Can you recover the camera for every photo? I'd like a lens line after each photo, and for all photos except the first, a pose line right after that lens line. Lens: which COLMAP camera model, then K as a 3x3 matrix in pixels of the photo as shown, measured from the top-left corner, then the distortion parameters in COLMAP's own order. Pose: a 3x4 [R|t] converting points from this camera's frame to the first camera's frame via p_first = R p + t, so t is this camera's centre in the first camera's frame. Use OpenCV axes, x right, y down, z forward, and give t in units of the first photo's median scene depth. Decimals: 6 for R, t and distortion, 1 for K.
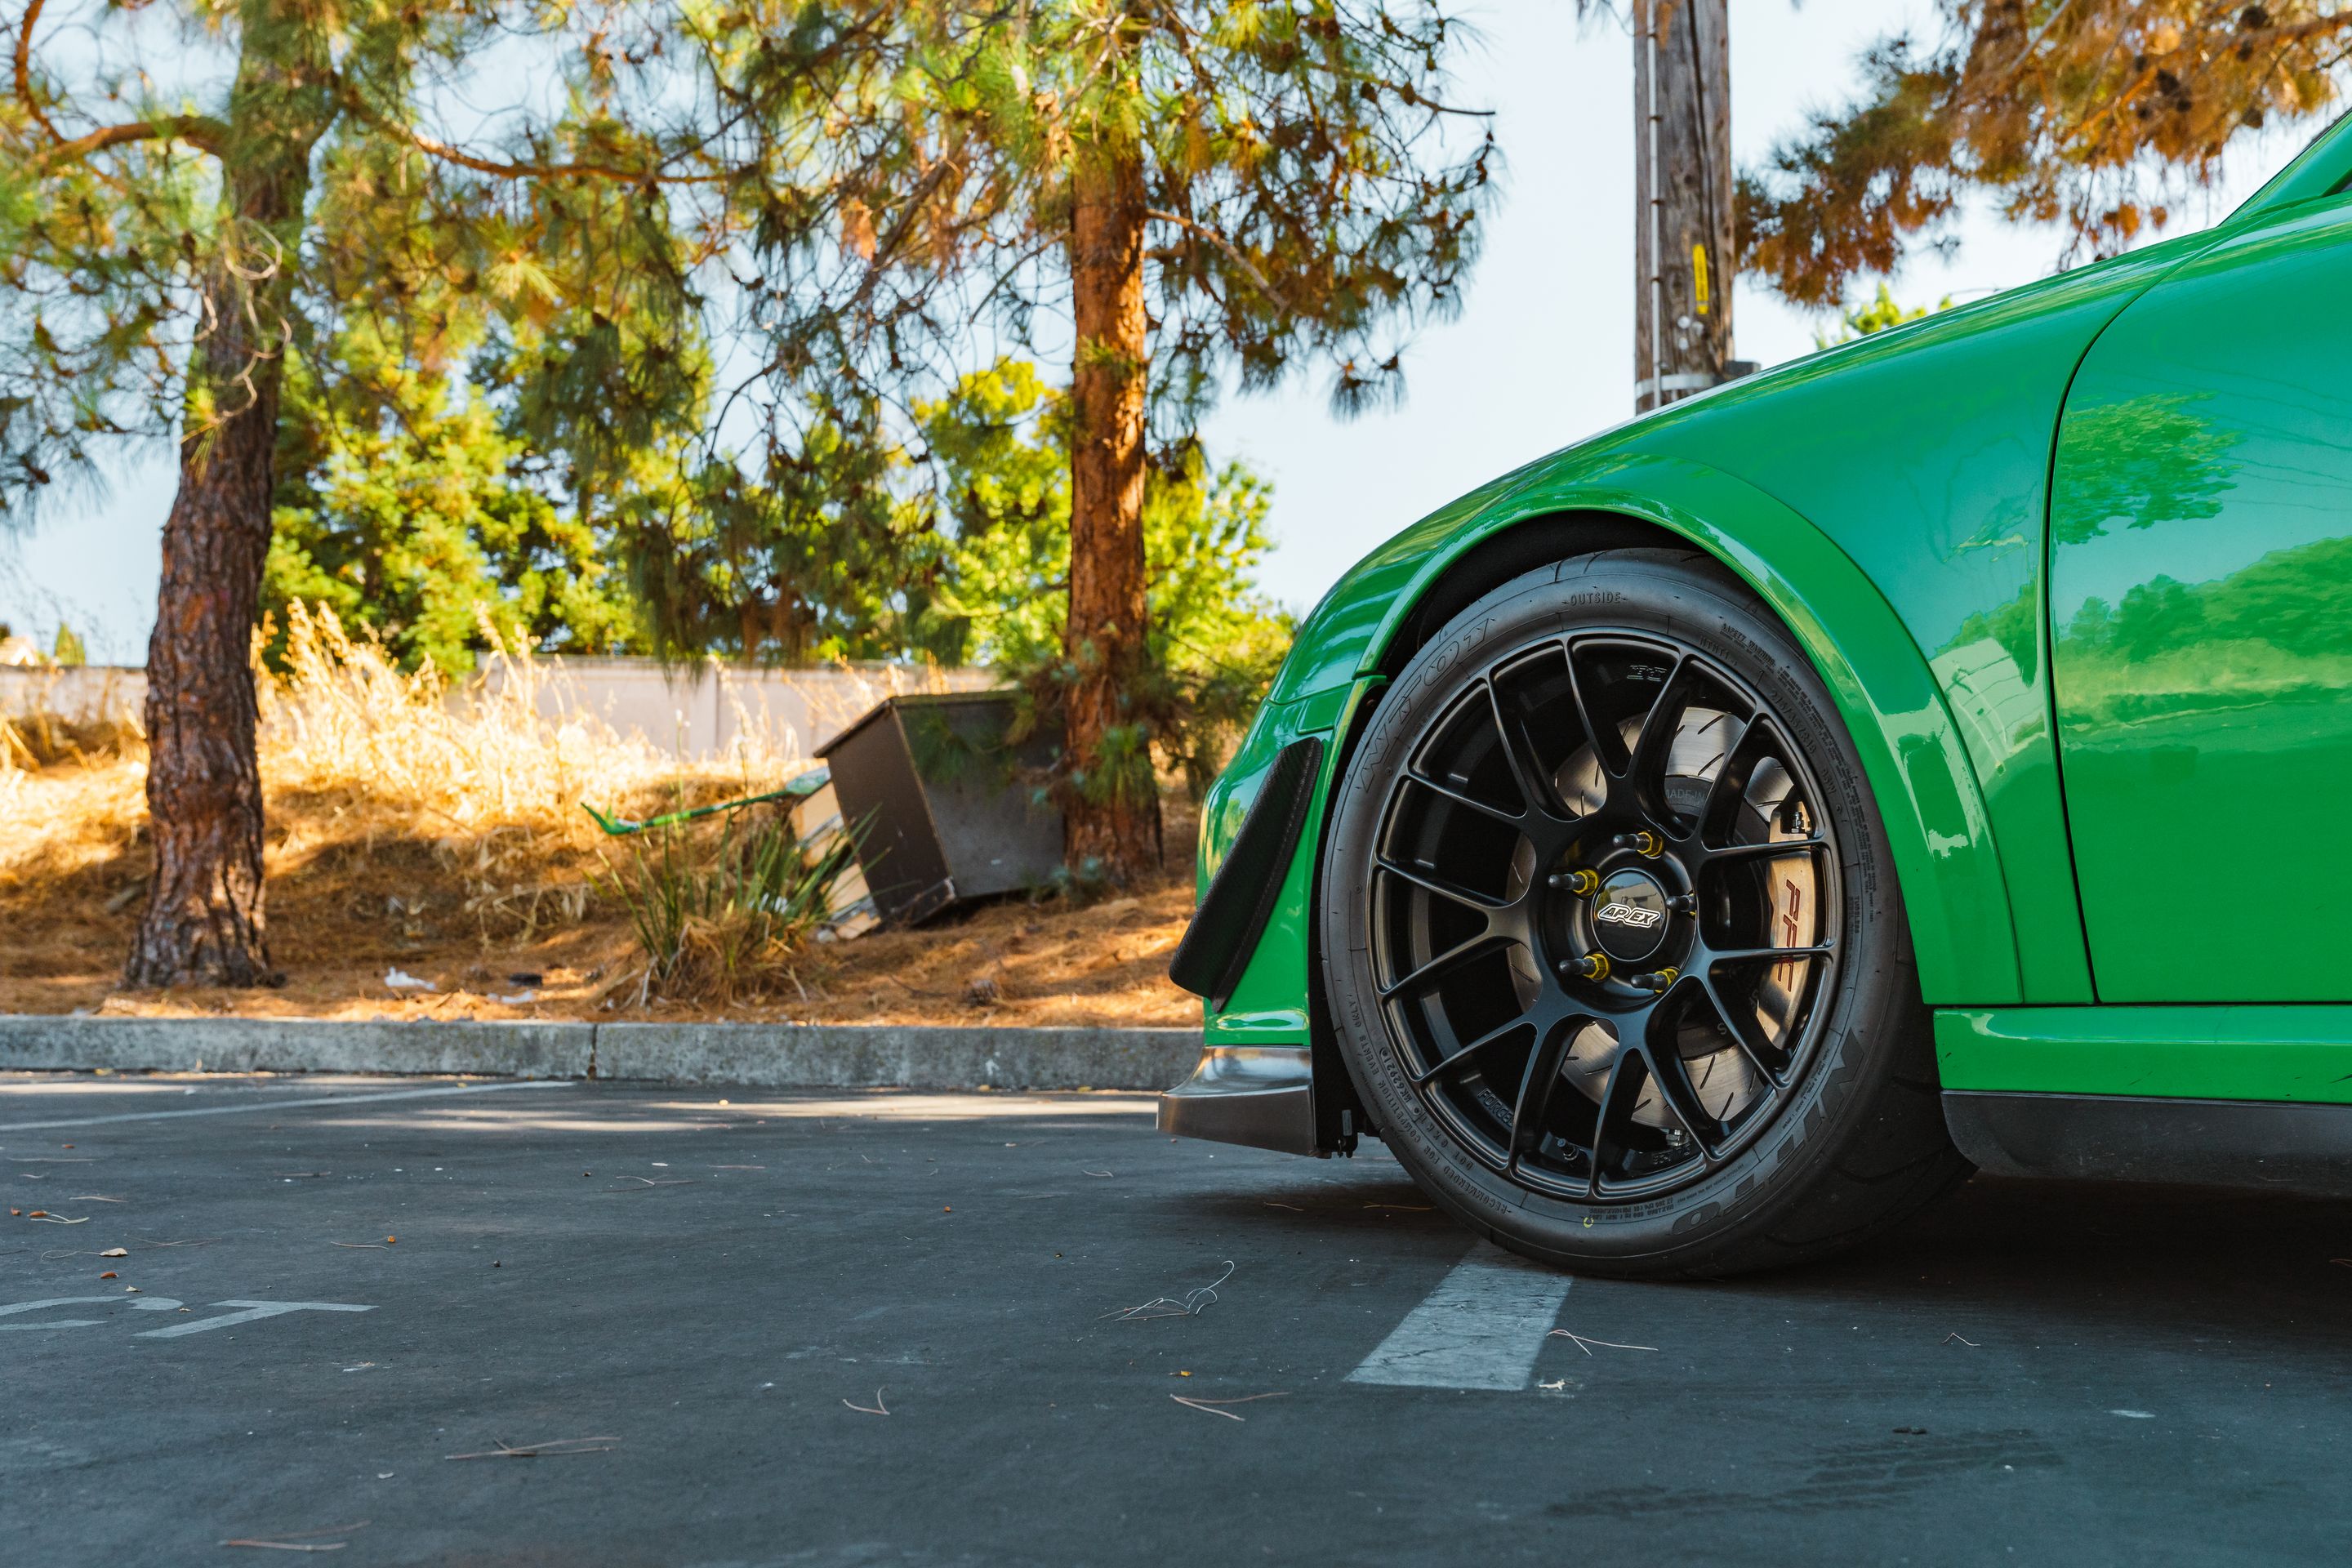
lens RADIAL K [[2815.0, 0, 1144.5], [0, 2815.0, 775.5], [0, 0, 1]] dist [0.001951, 0.060307]
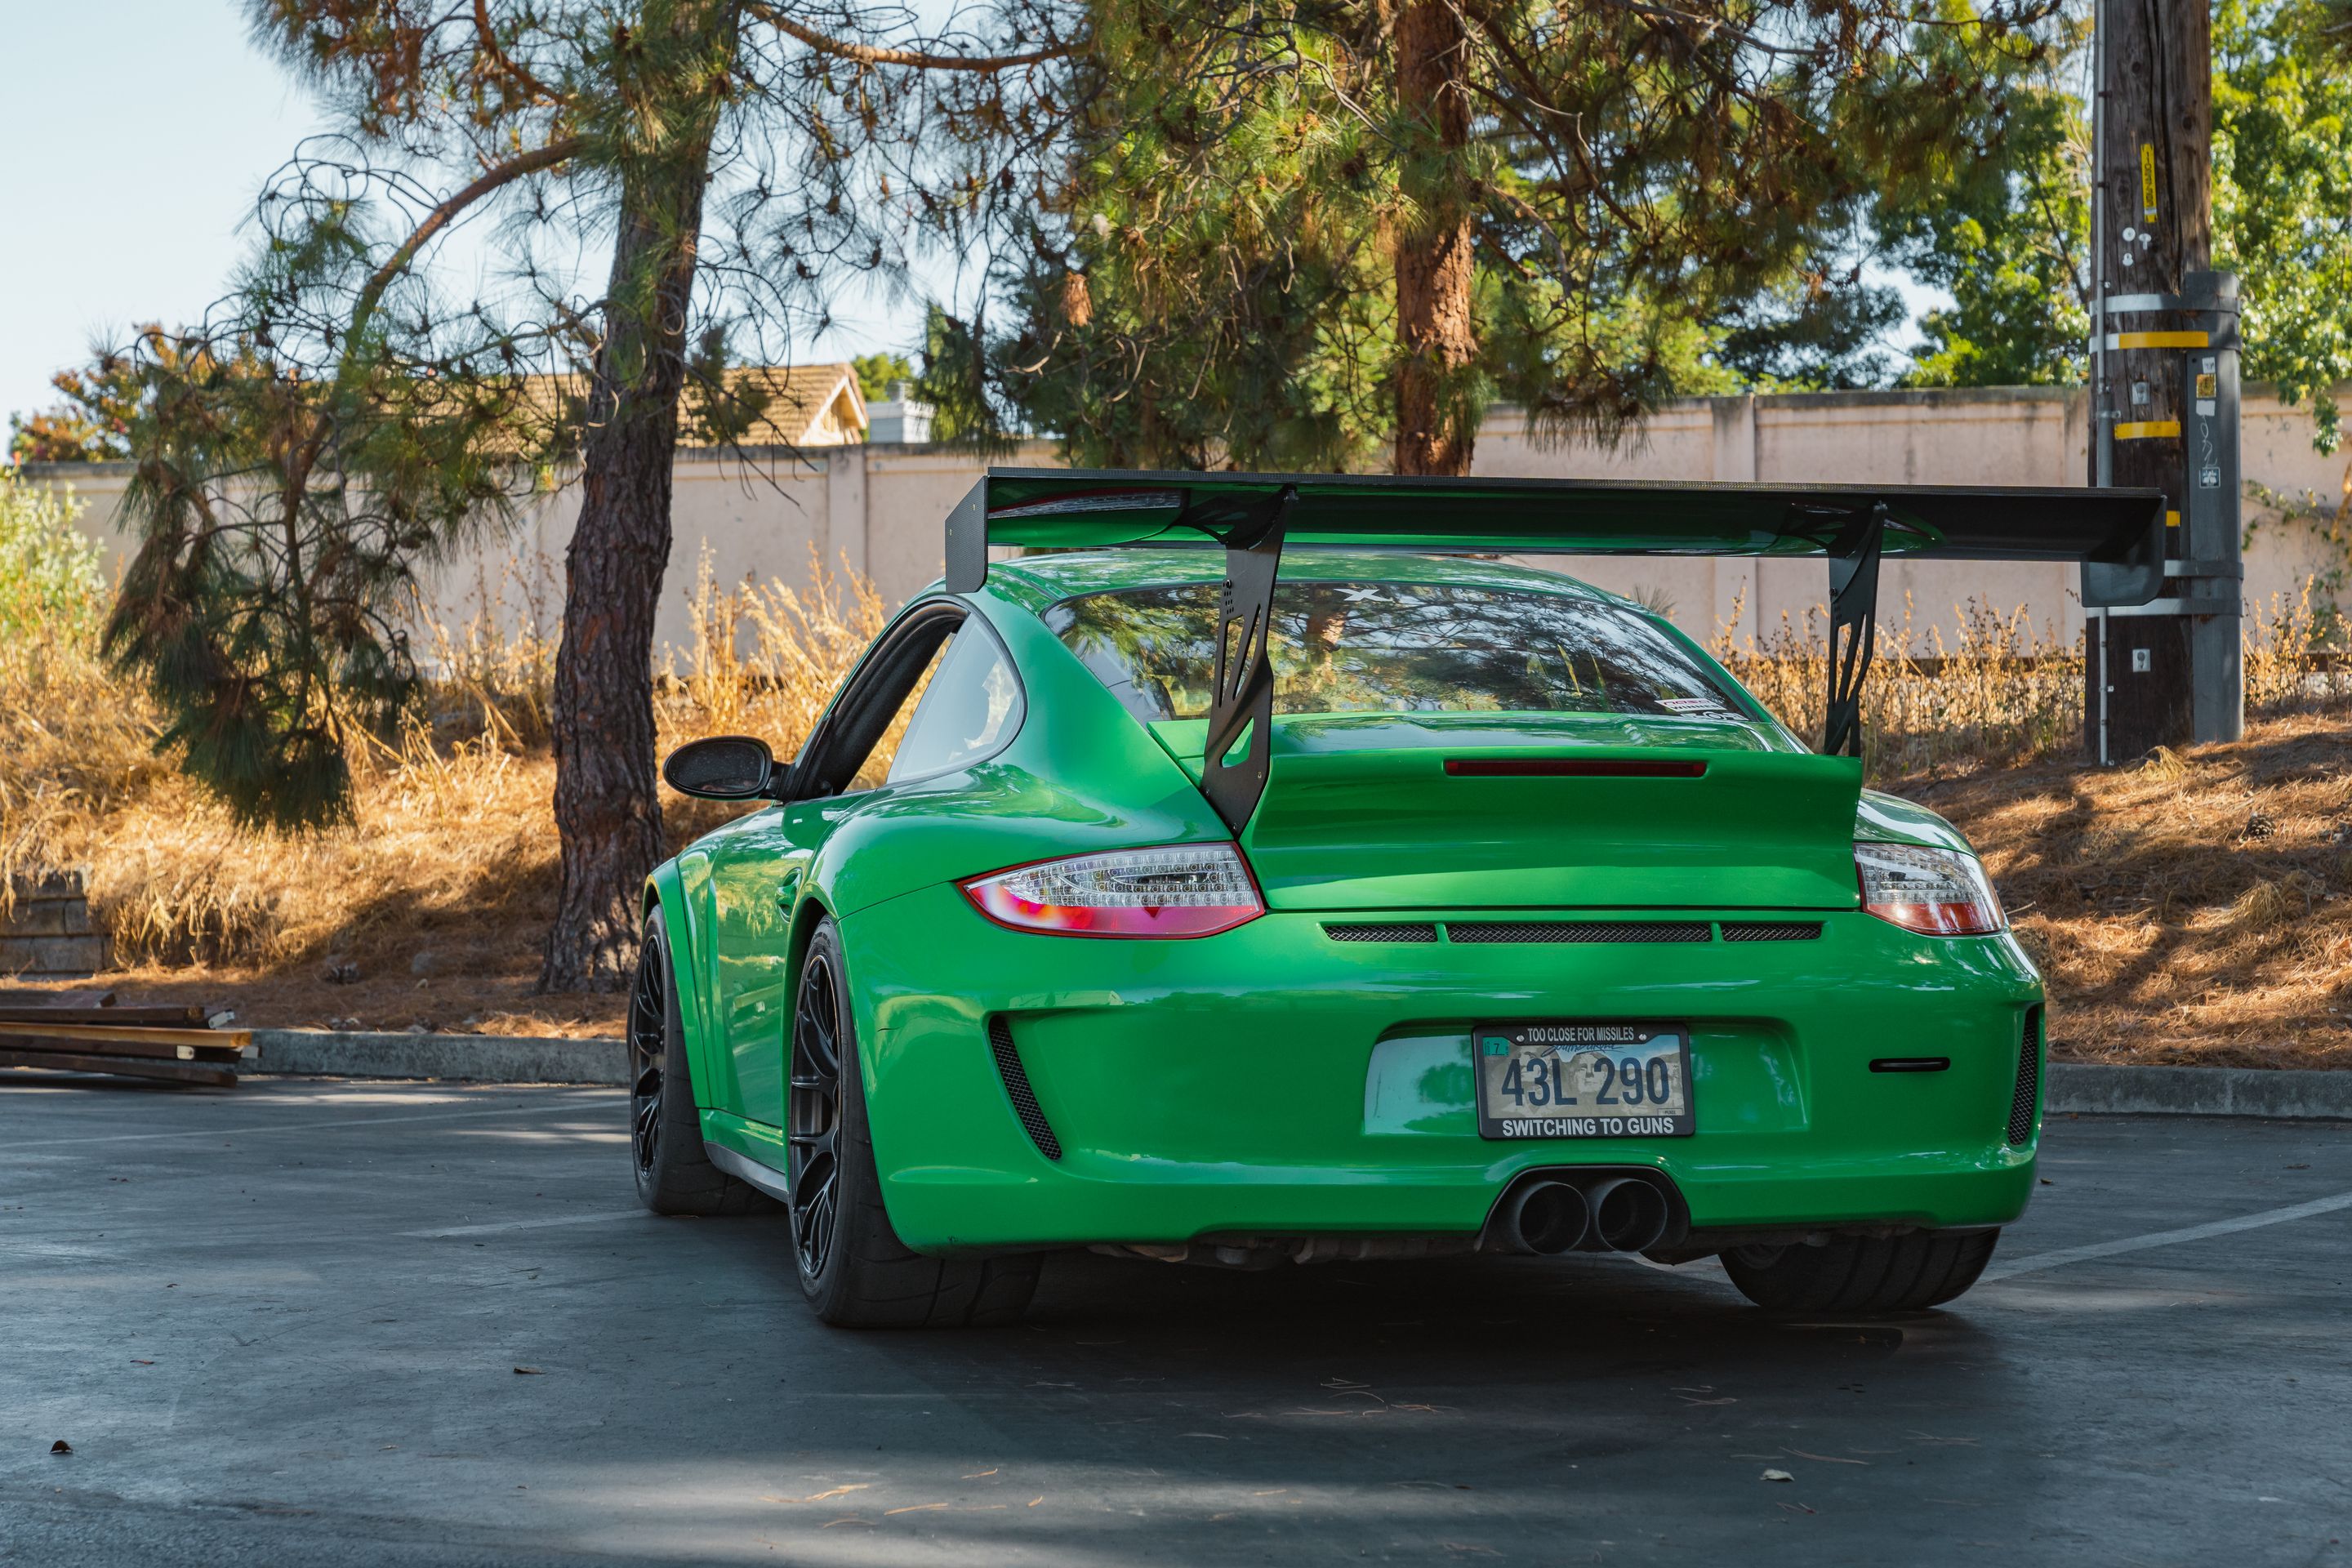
lens RADIAL K [[5410.4, 0, 1298.3], [0, 5410.4, 814.7], [0, 0, 1]] dist [0.038917, -0.078268]
pose [[0.925233, -0.009366, -0.379284, 0.634577], [0.035787, 0.997392, 0.062671, -0.102738], [0.377708, -0.071559, 0.923155, -0.718565]]
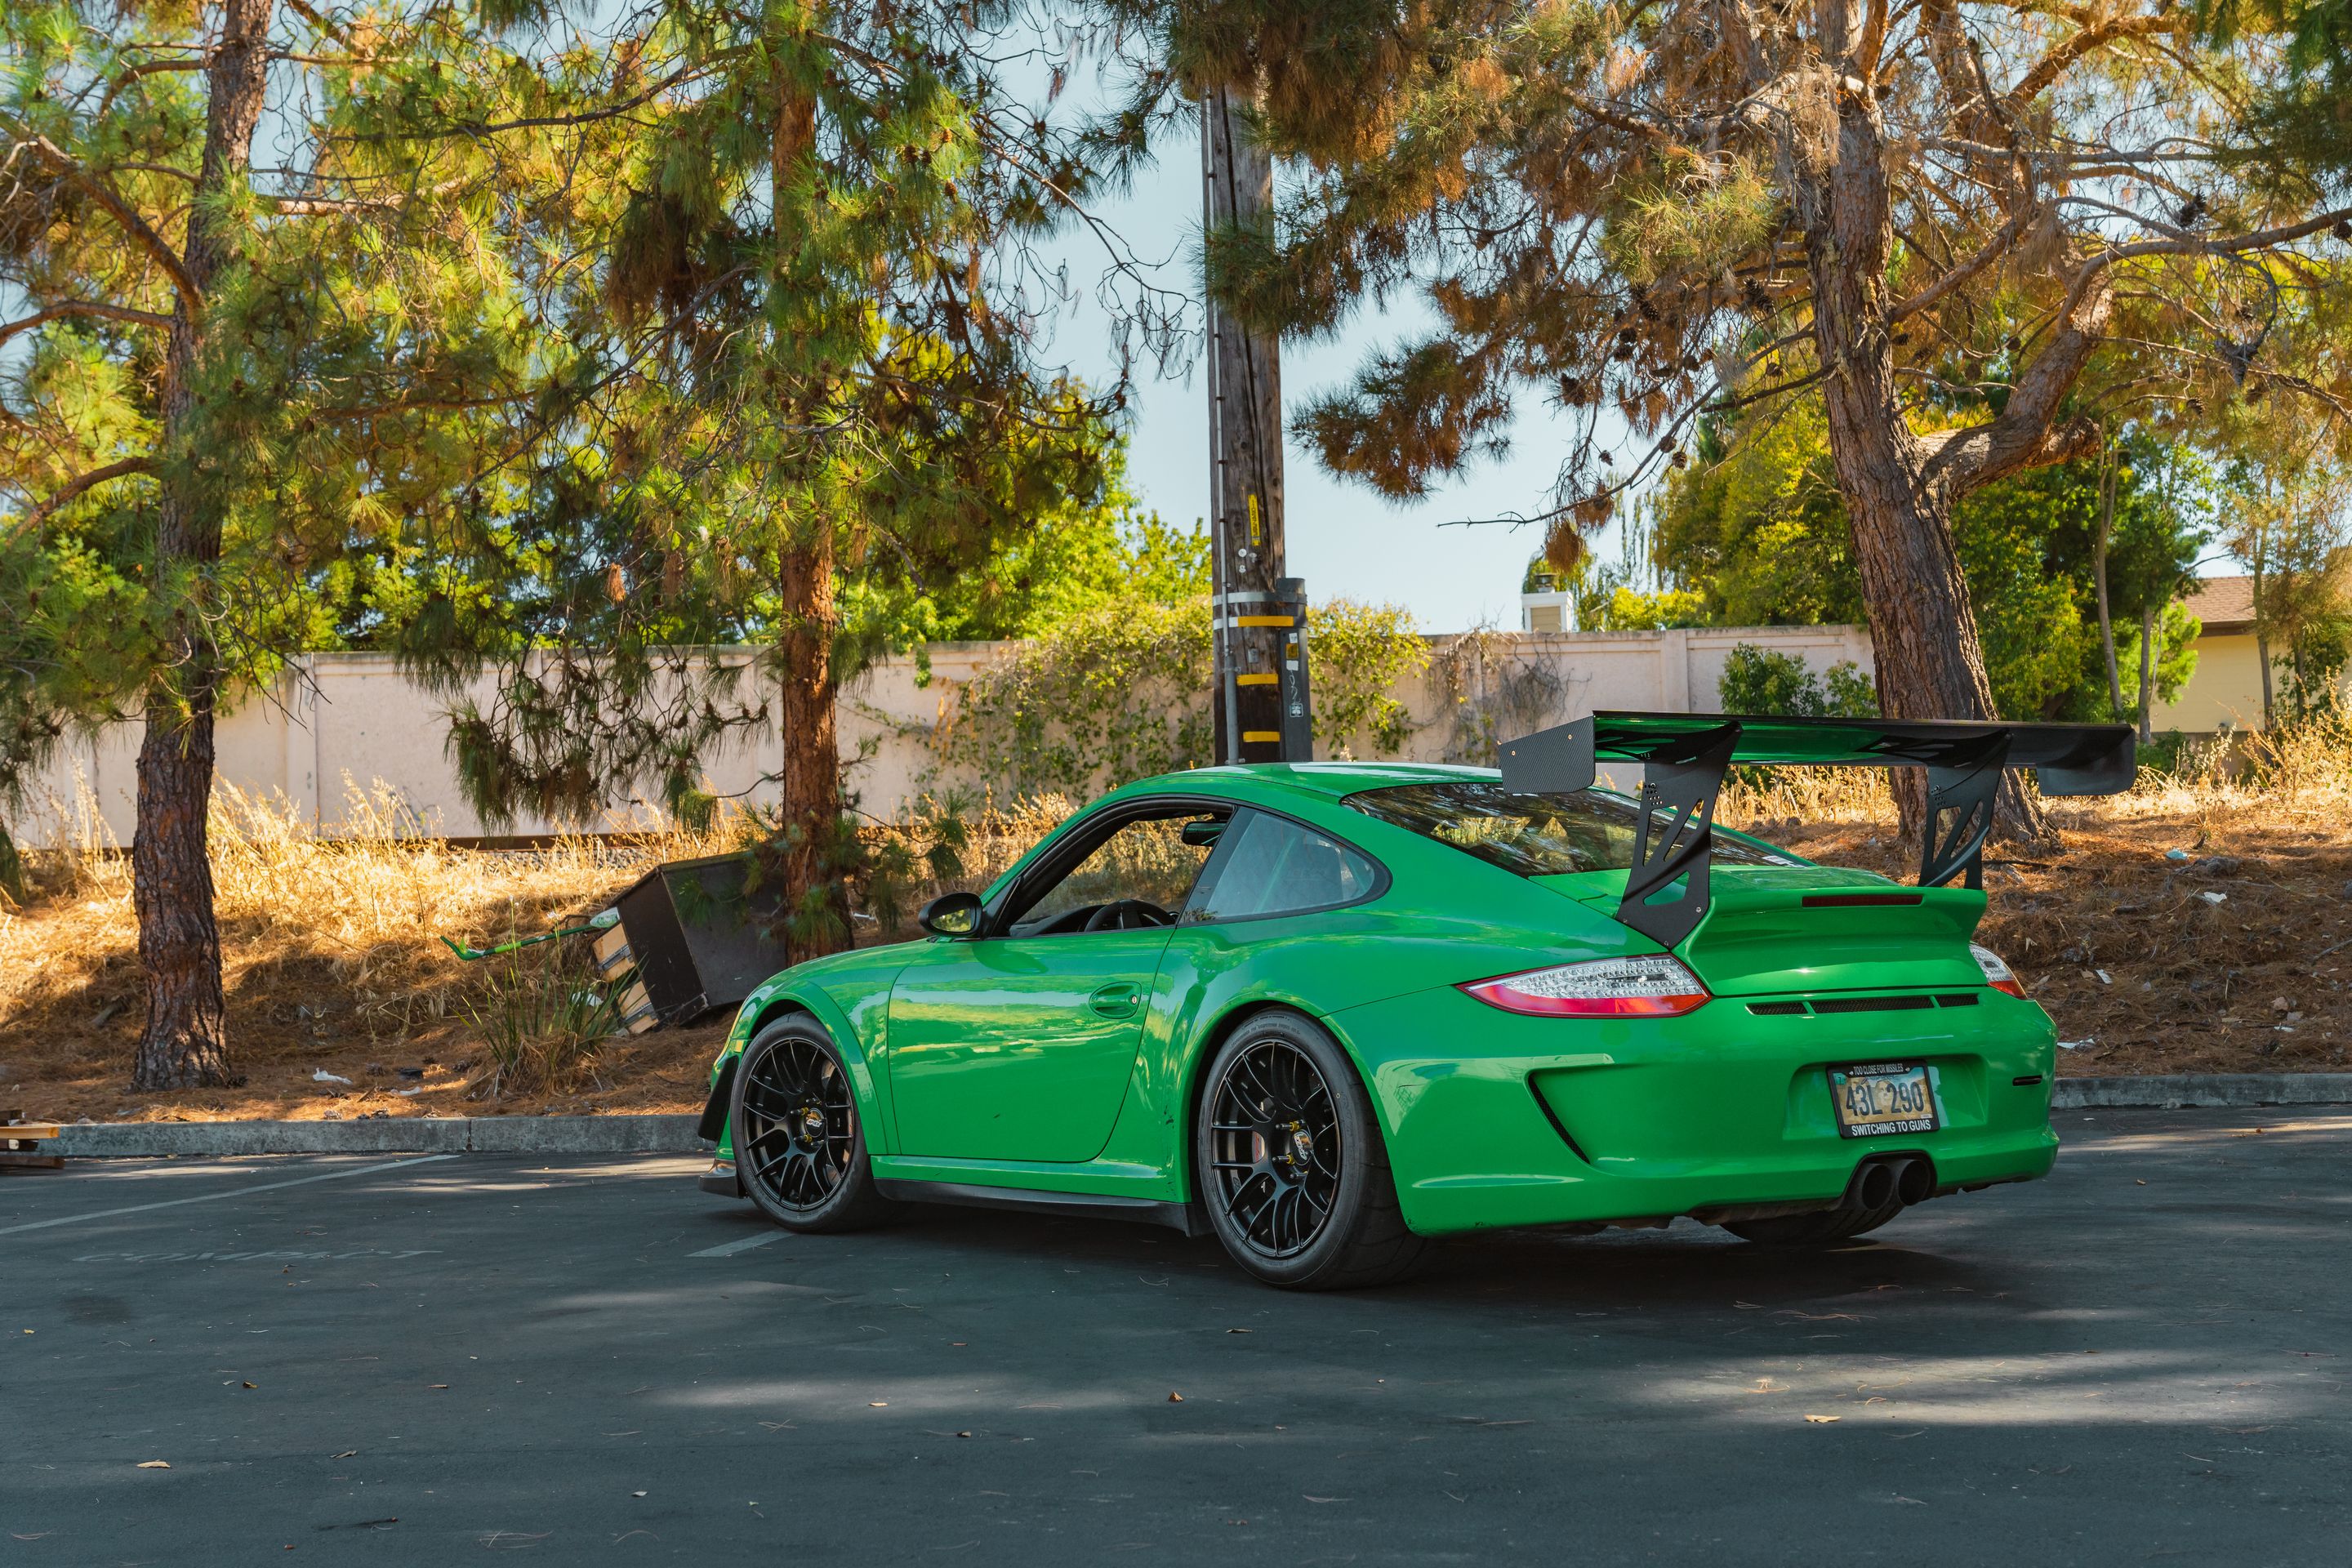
lens RADIAL K [[3708.4, 0, 1176.0], [0, 3708.4, 784.0], [0, 0, 1]] dist [-0.002447, 0.065115]
pose [[0.999359, -0.032582, 0.014798, 0.139298], [0.032016, 0.998801, 0.037032, -0.125610], [-0.015987, -0.036534, 0.999205, -0.844819]]
